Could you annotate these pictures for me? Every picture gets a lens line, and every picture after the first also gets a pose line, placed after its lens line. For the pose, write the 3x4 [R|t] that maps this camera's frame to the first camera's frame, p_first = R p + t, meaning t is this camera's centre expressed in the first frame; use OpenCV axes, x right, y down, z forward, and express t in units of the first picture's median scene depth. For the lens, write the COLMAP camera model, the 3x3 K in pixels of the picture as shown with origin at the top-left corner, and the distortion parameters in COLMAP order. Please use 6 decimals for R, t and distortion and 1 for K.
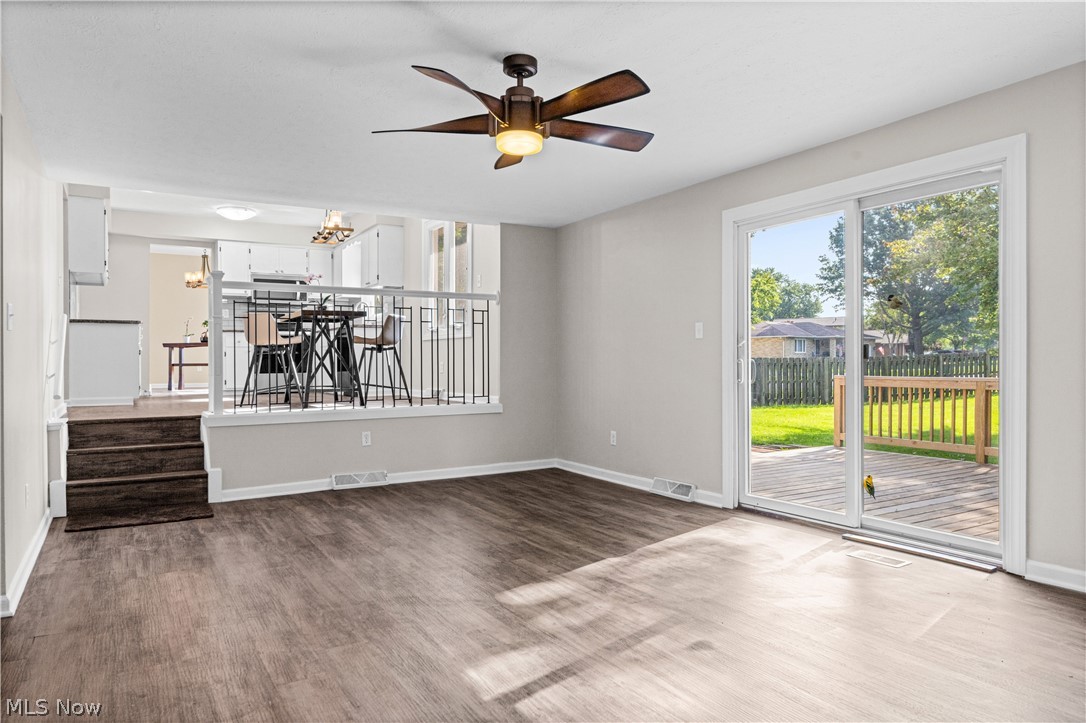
lens RADIAL K [[723.2, 0, 546.5], [0, 723.2, 362.7], [0, 0, 1]] dist [0.011930, -0.000381]
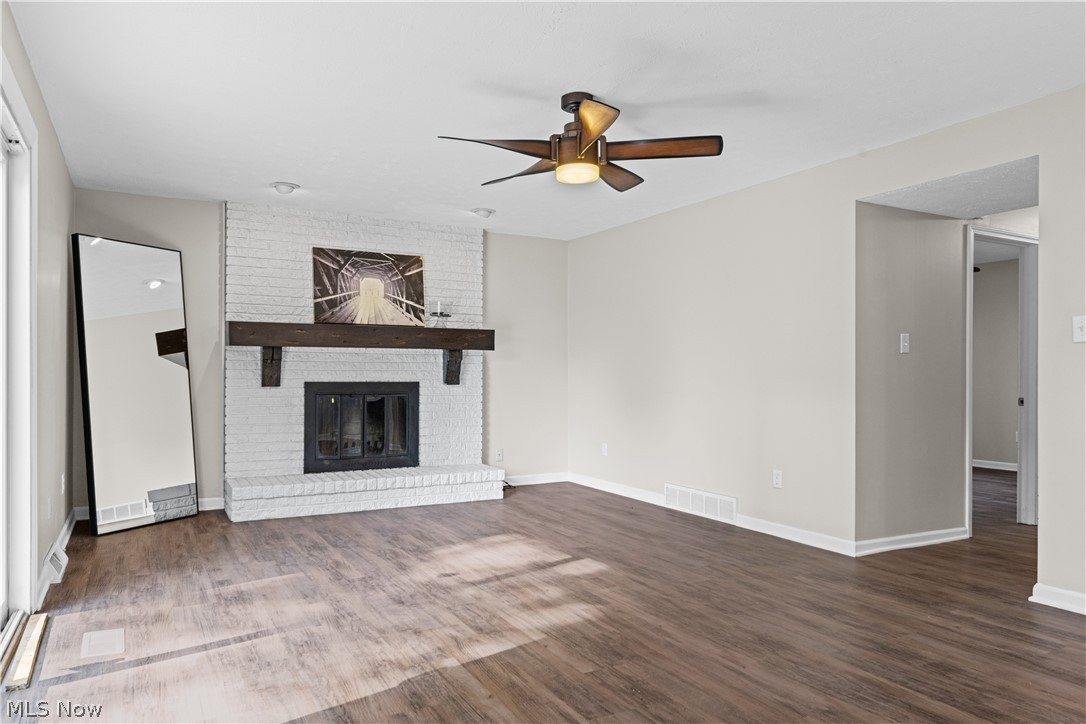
lens RADIAL K [[723.2, 0, 543.2], [0, 723.2, 366.9], [0, 0, 1]] dist [0.011930, -0.000381]
pose [[-0.999340, 0.004315, 0.036079, -0.022154], [0.003951, 0.999941, -0.010145, -0.003068], [-0.036121, -0.009996, -0.999297, 1.740384]]
